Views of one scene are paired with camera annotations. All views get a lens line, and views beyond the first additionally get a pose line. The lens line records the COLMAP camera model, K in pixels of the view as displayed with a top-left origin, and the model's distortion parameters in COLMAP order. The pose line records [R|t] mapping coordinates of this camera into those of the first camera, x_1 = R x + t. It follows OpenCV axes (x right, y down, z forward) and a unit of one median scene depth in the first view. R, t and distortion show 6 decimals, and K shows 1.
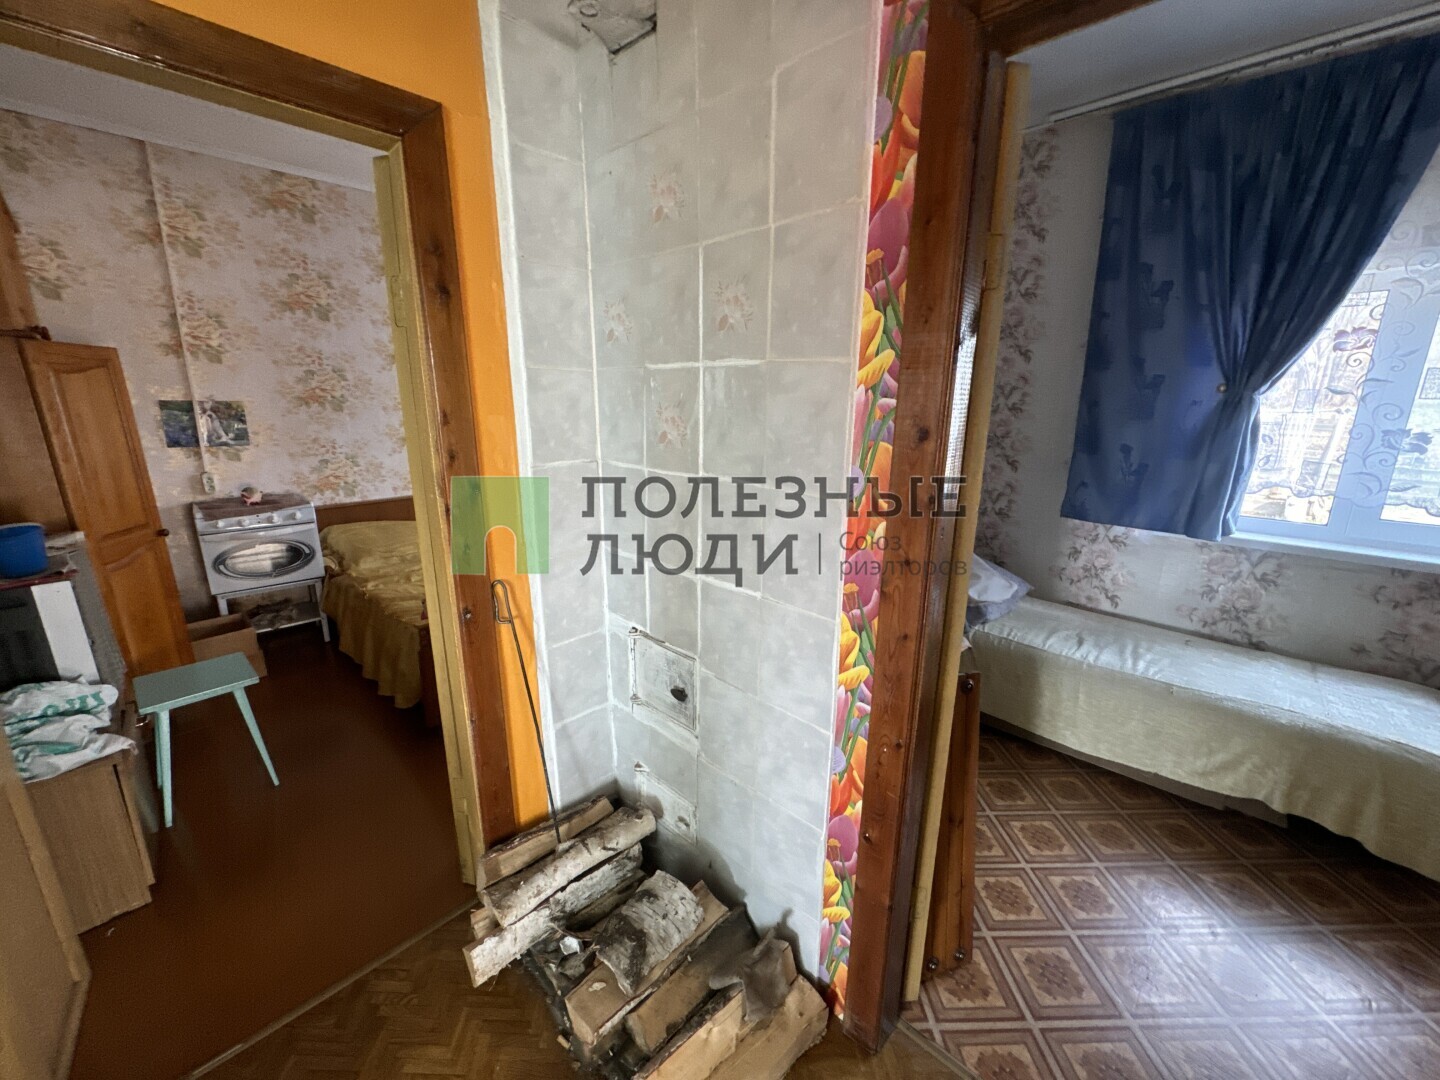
lens RADIAL K [[573.1, 0, 717.5], [0, 573.1, 538.2], [0, 0, 1]] dist [-0.003280, 0.000724]
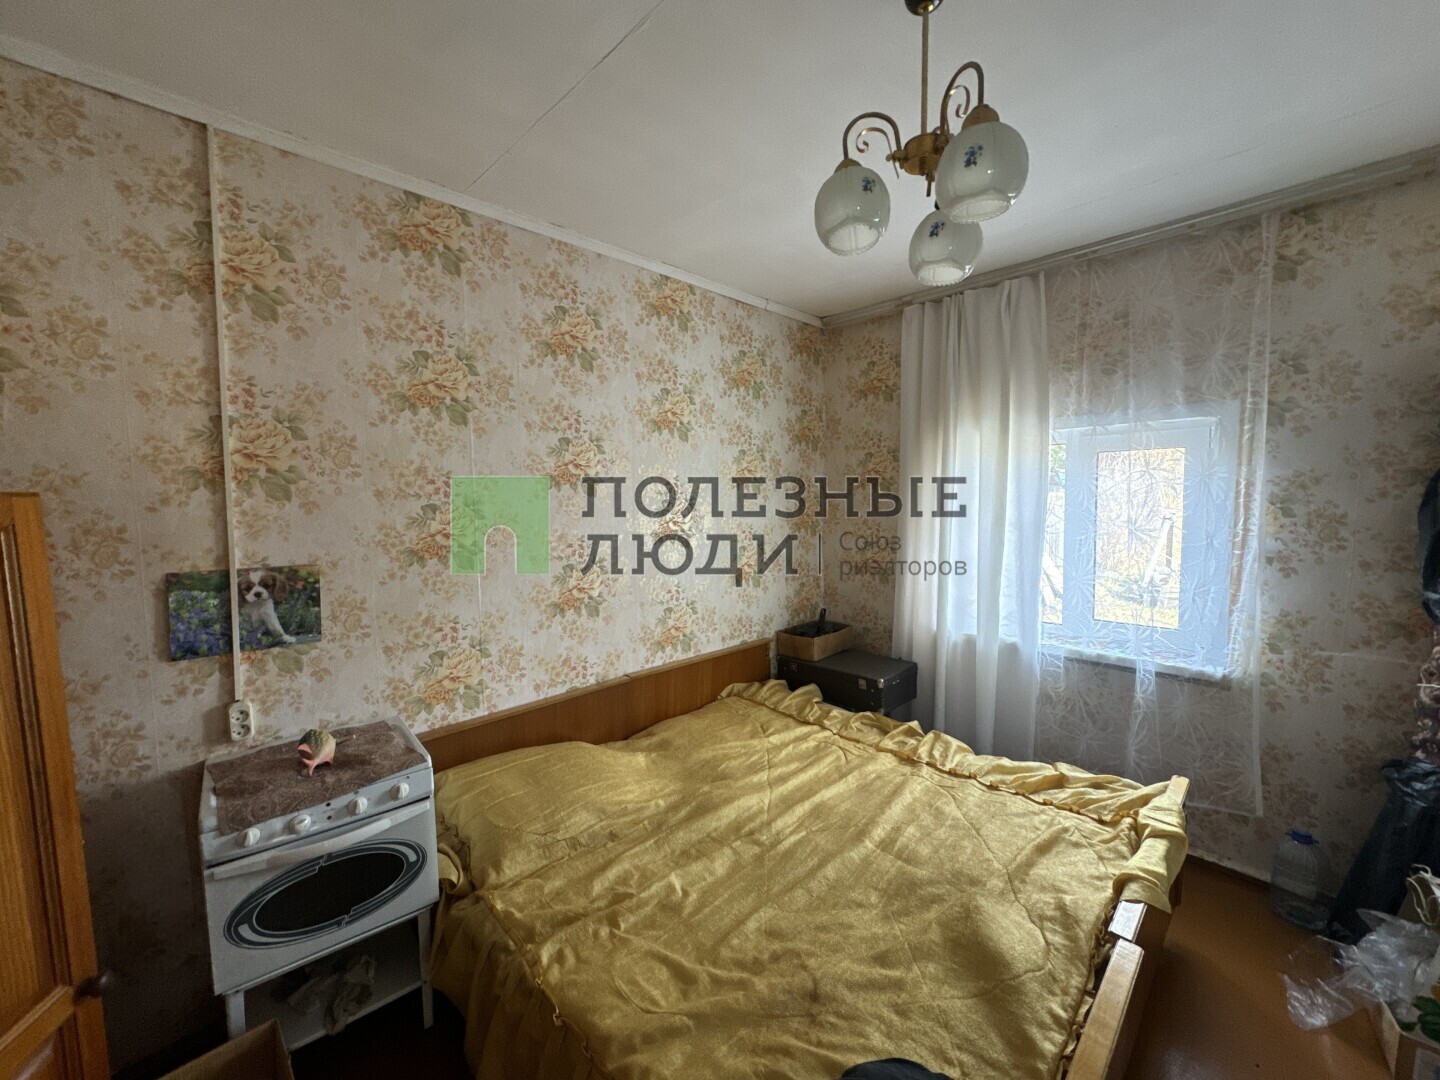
lens RADIAL K [[573.1, 0, 720.8], [0, 573.1, 540.2], [0, 0, 1]] dist [-0.003280, 0.000724]
pose [[0.999585, -0.010983, -0.026646, -0.435773], [0.006534, 0.986828, -0.161639, -0.175185], [0.028071, 0.161398, 0.986490, 0.471066]]
